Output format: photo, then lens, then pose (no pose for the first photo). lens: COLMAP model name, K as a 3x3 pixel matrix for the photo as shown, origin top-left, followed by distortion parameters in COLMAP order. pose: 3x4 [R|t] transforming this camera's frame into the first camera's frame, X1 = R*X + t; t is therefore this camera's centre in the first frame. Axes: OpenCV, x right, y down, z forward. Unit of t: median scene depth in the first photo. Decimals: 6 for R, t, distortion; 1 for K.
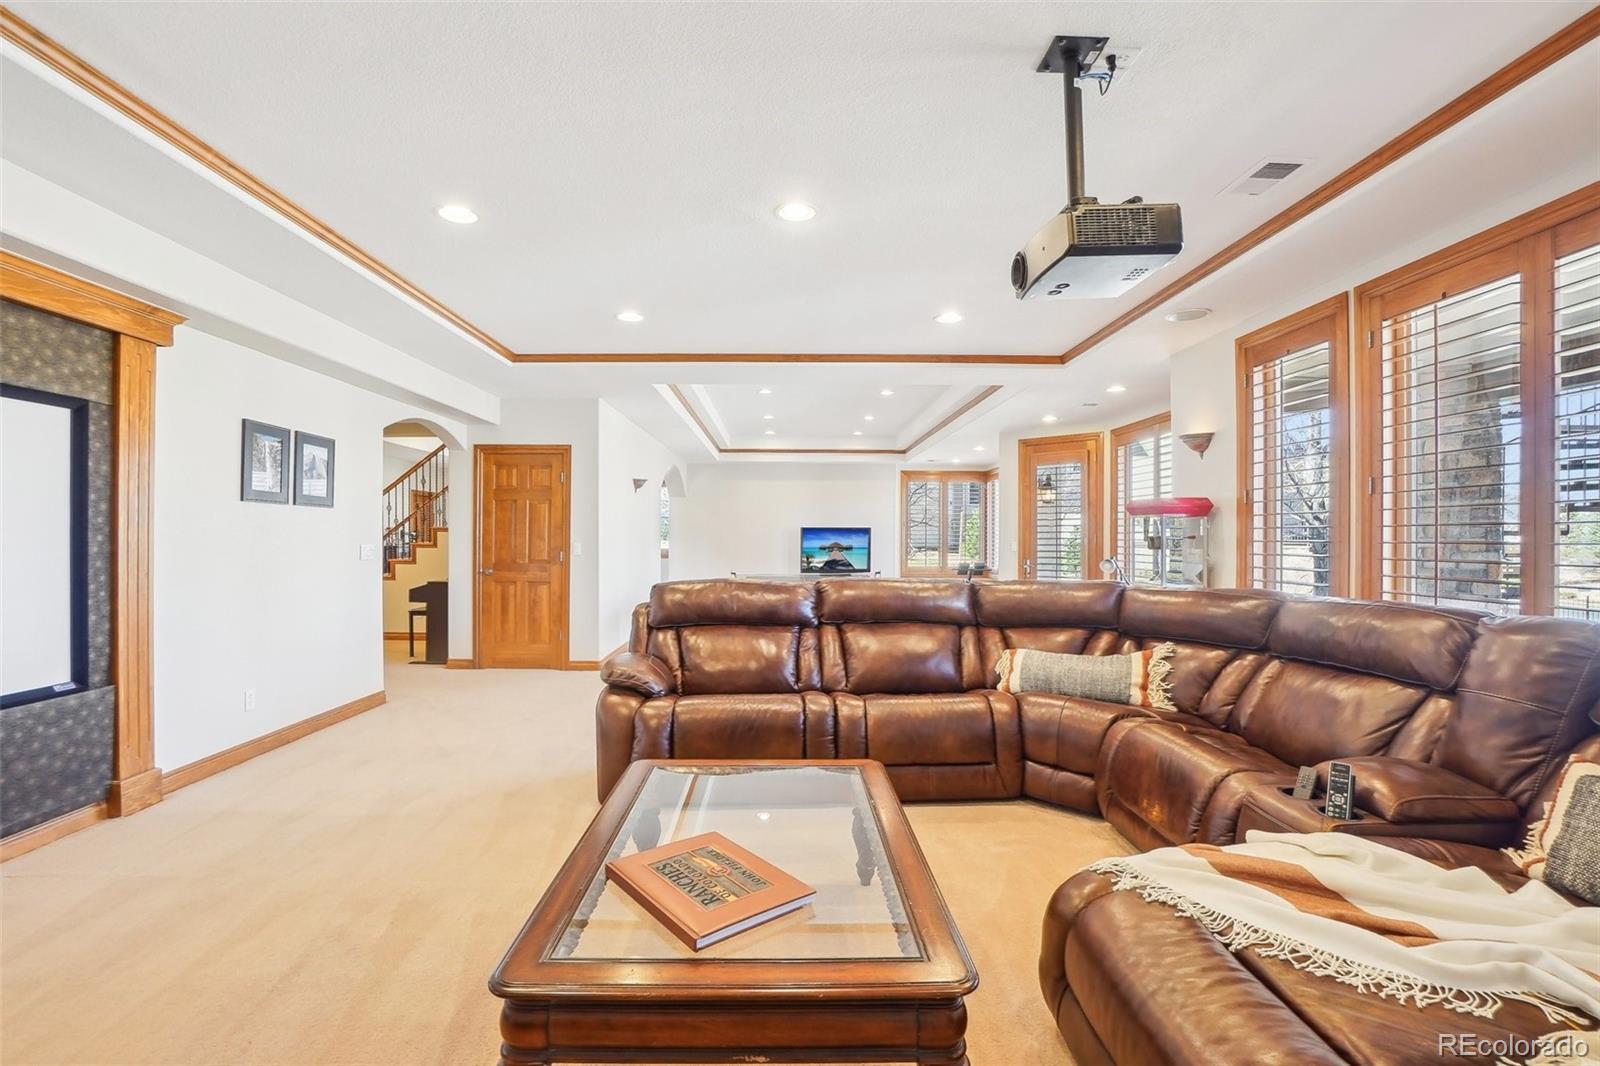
lens RADIAL K [[724.0, 0, 800.3], [0, 724.0, 537.1], [0, 0, 1]] dist [-0.050467, 0.001138]
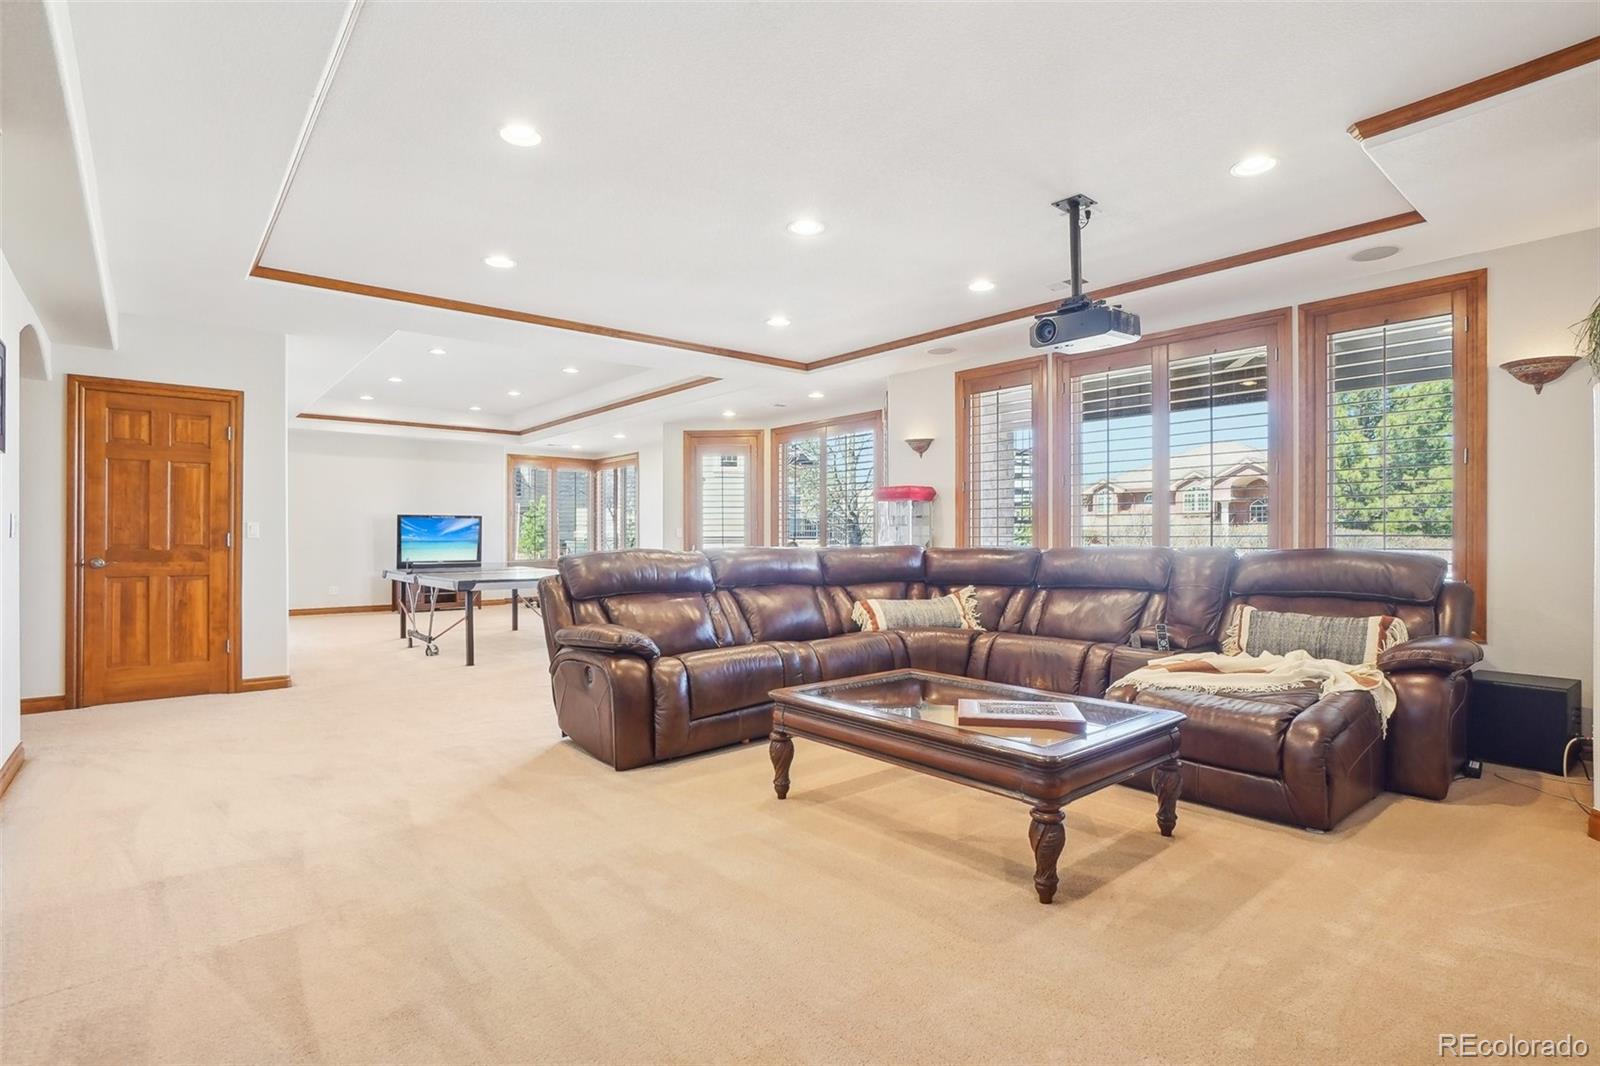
lens RADIAL K [[781.0, 0, 836.1], [0, 781.0, 532.8], [0, 0, 1]] dist [-0.027992, -0.000161]
pose [[0.765340, -0.001052, 0.643625, -0.506447], [0.004323, 0.999985, -0.003506, 0.035047], [-0.643612, 0.005466, 0.765333, -0.009355]]
